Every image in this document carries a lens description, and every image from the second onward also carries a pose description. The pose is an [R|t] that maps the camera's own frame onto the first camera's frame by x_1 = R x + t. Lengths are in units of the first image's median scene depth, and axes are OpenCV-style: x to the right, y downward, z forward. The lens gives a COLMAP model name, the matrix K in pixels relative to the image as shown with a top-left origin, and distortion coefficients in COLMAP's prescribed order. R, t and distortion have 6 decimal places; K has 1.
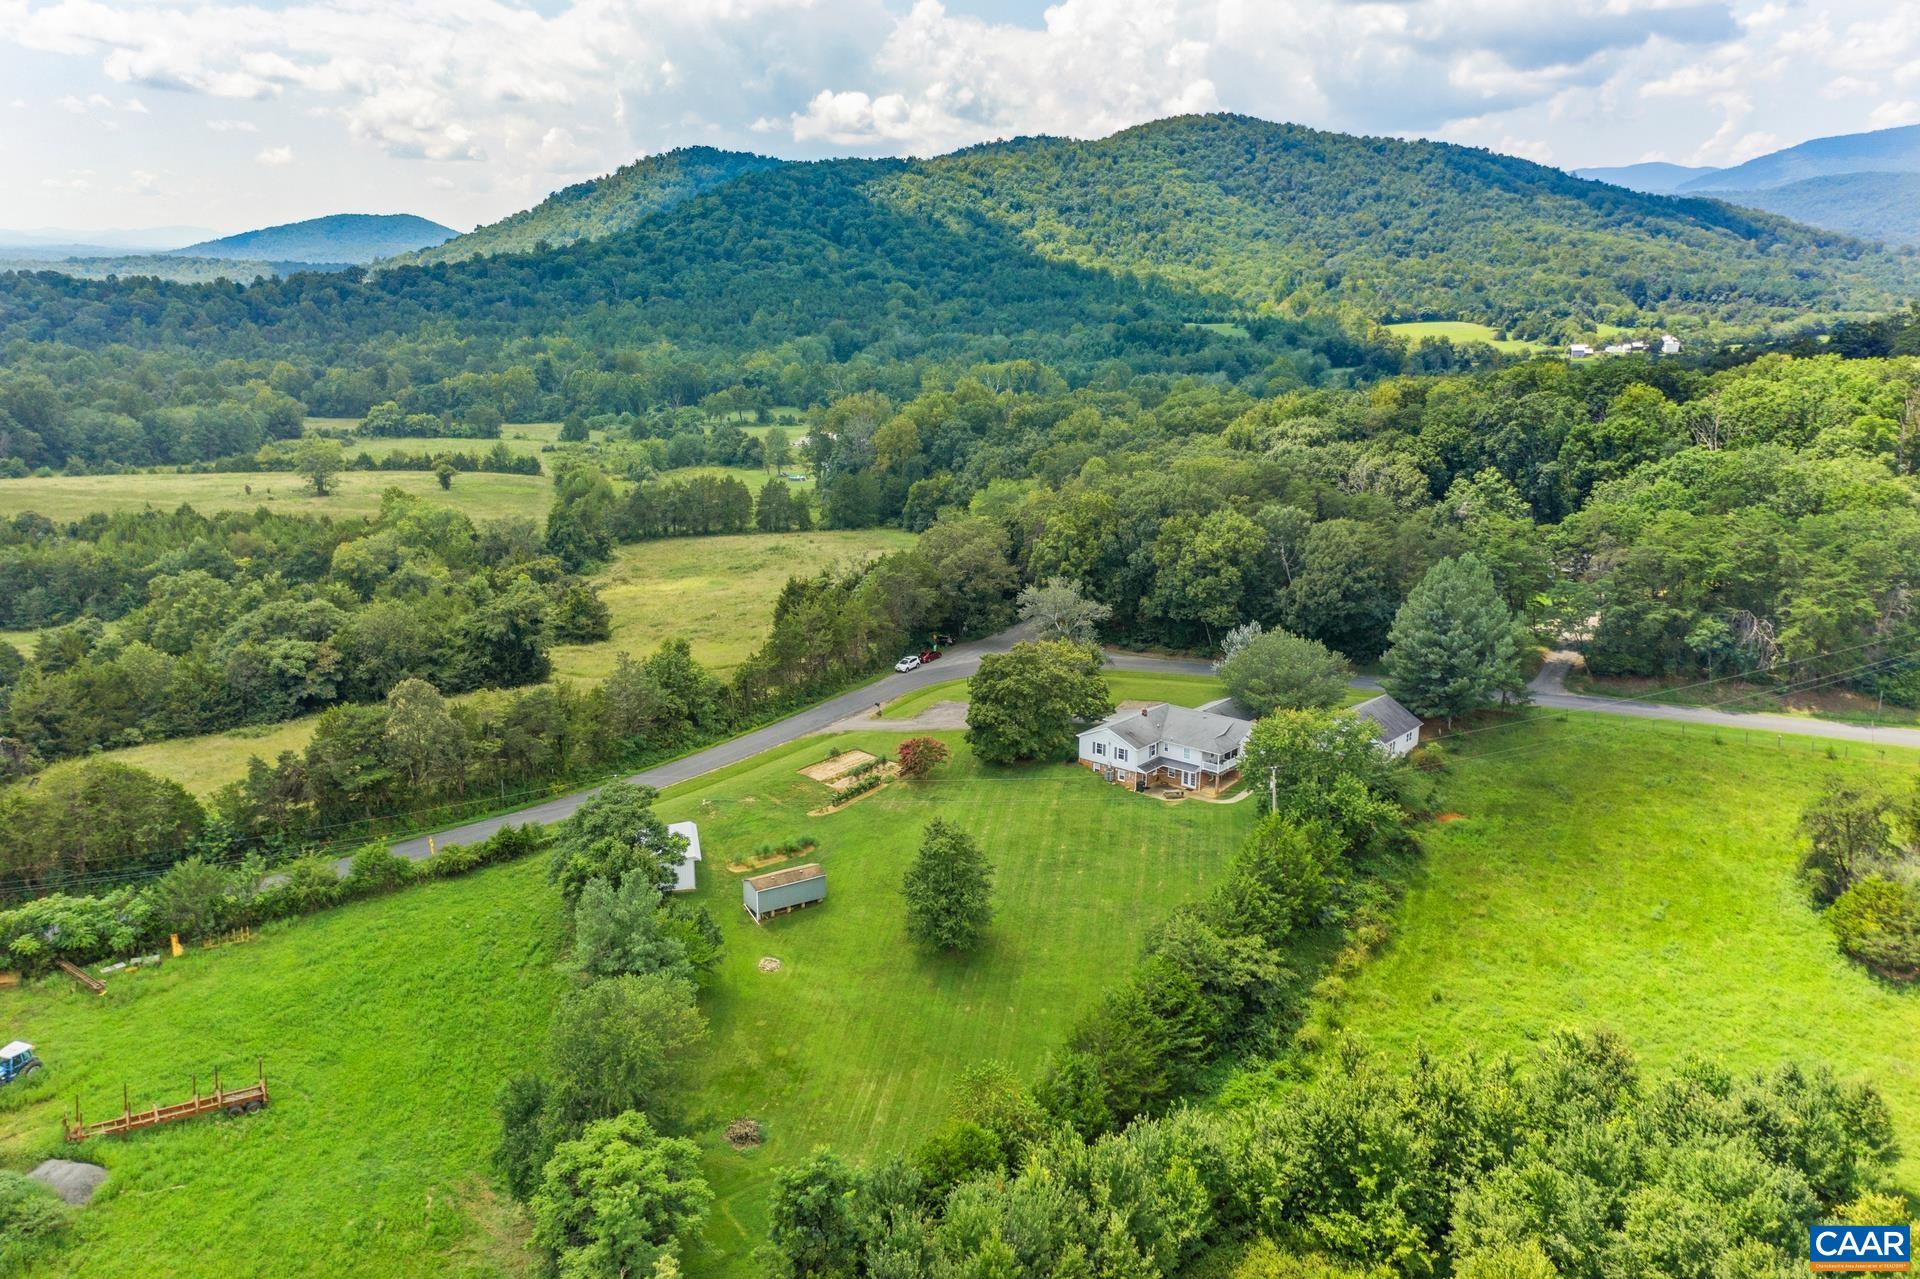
lens RADIAL K [[1492.7, 0, 960.0], [0, 1492.7, 639.5], [0, 0, 1]] dist [0.079333, 0.000266]
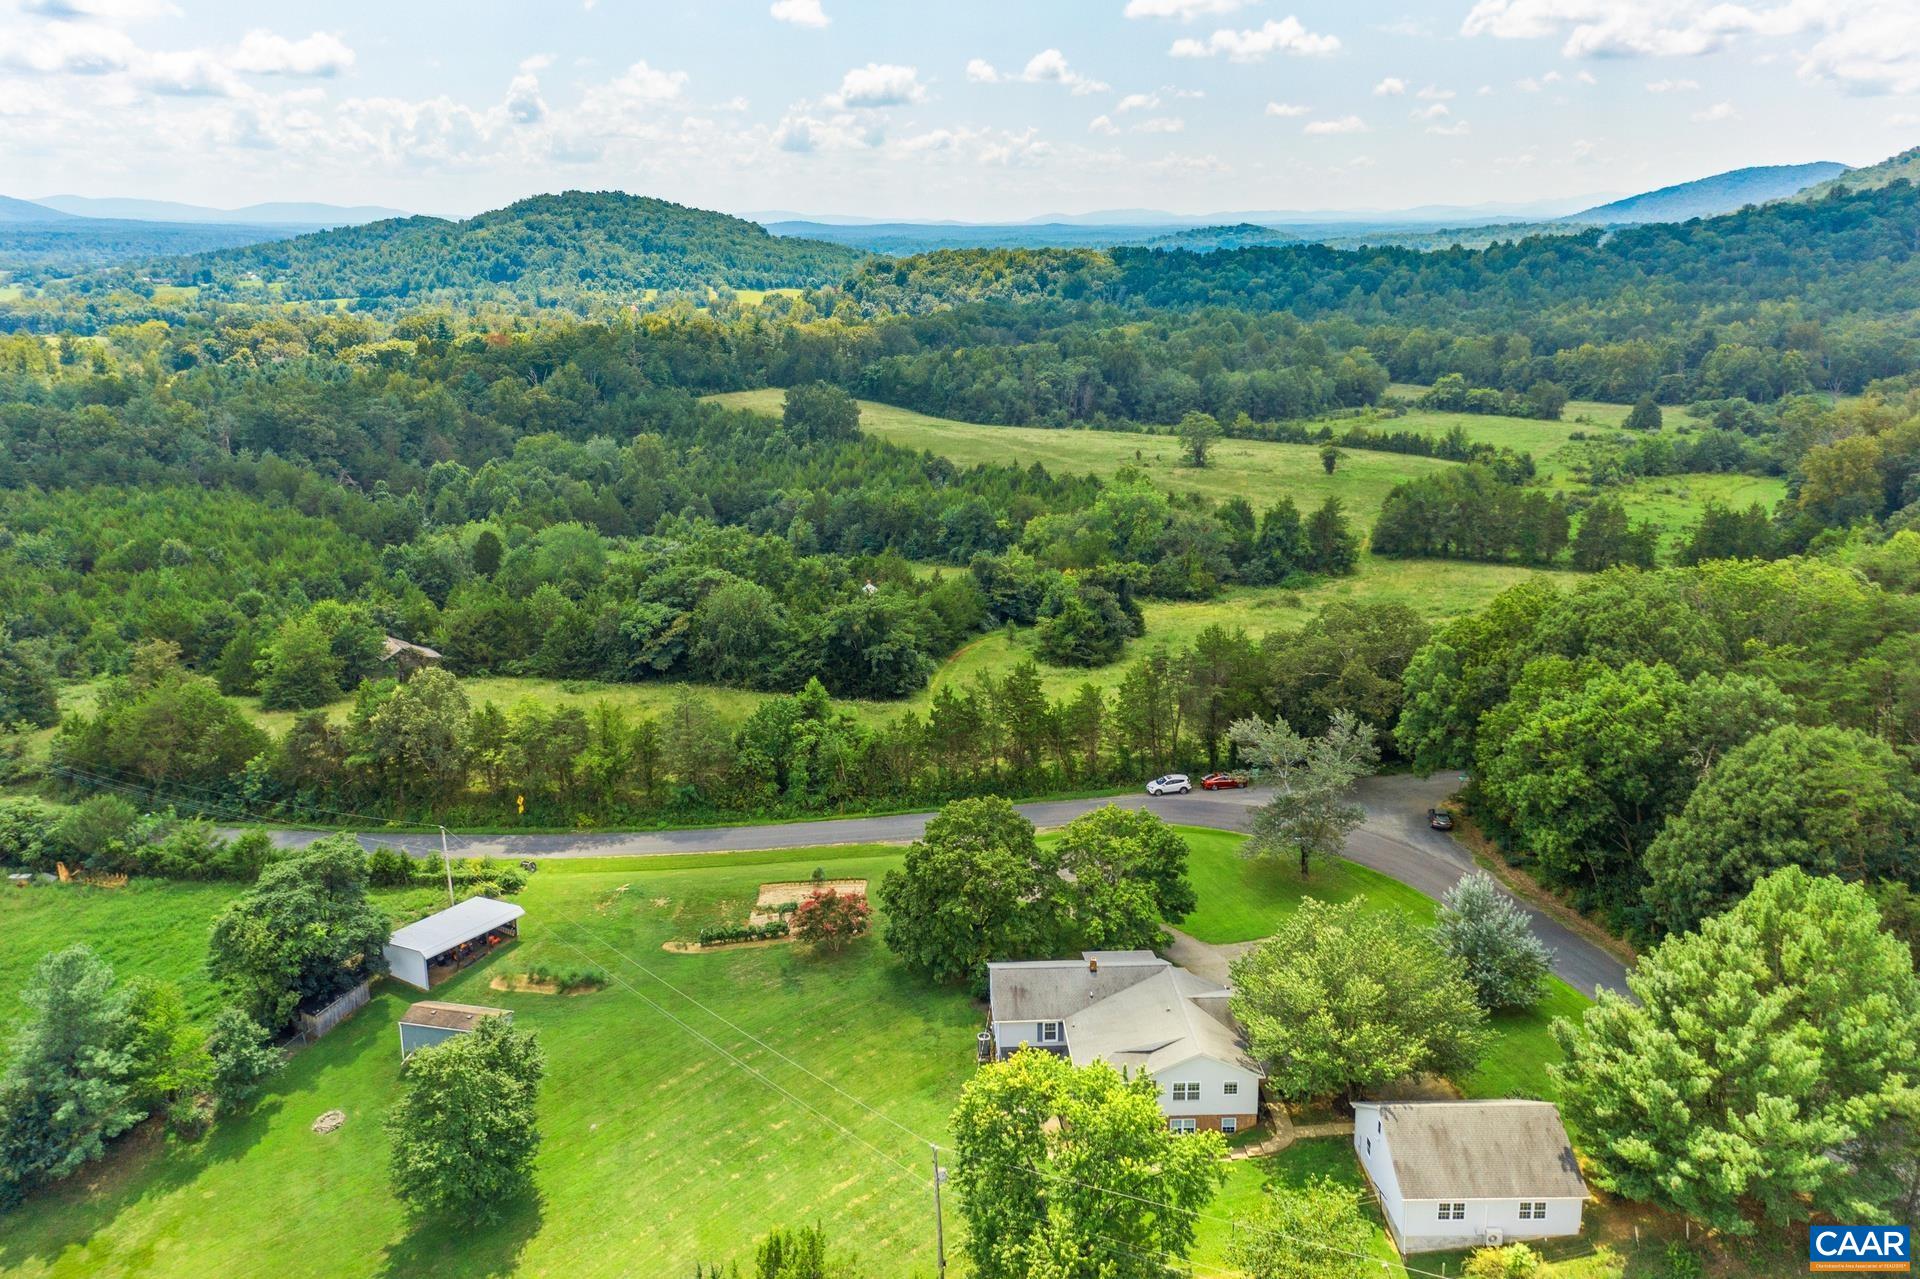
lens RADIAL K [[1492.7, 0, 960.0], [0, 1492.7, 639.5], [0, 0, 1]] dist [0.079333, 0.000266]
pose [[0.655237, 0.185073, -0.732402, 0.136536], [-0.168277, 0.980923, 0.097324, -0.034793], [0.736442, 0.059476, 0.673881, 0.153290]]
